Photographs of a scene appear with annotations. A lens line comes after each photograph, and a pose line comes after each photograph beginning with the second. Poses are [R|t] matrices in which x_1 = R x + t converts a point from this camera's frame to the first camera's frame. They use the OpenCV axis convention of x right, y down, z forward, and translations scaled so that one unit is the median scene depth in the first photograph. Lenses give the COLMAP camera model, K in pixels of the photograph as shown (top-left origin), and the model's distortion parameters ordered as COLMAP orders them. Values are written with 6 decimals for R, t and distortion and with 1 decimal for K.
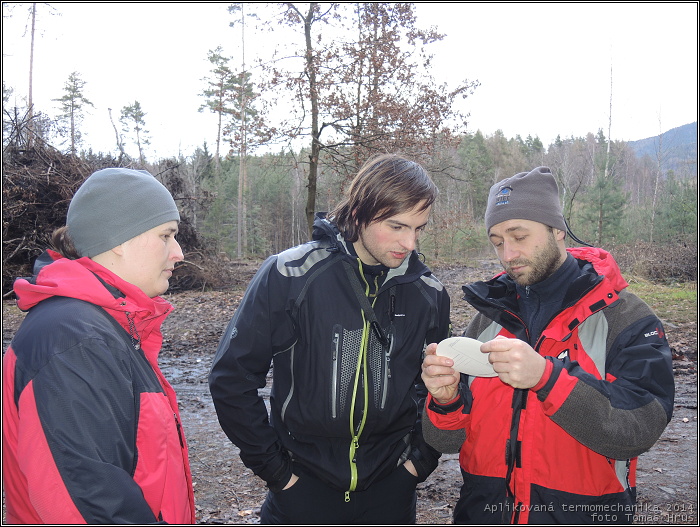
lens RADIAL K [[669.3, 0, 350.0], [0, 669.3, 263.5], [0, 0, 1]] dist [-0.017694, -0.011055]
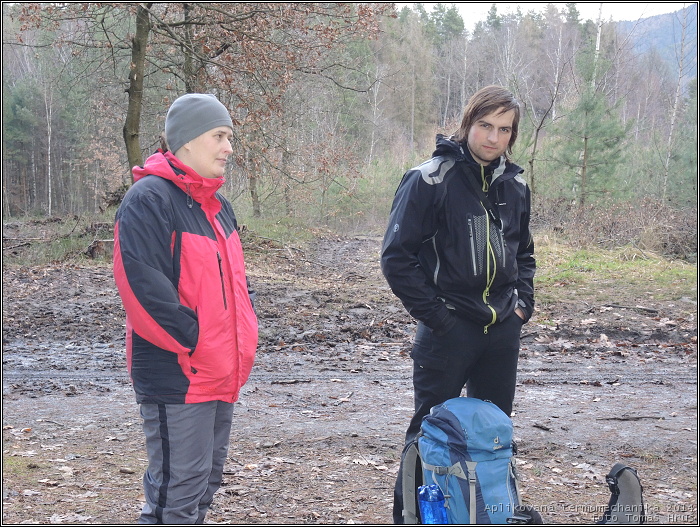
lens RADIAL K [[1358.4, 0, 350.0], [0, 1358.4, 263.5], [0, 0, 1]] dist [0.021435, 0.088530]
pose [[0.979877, 0.006920, 0.199482, -0.078202], [-0.008588, 0.999935, 0.007495, 0.016846], [-0.199417, -0.009058, 0.979873, -0.164680]]
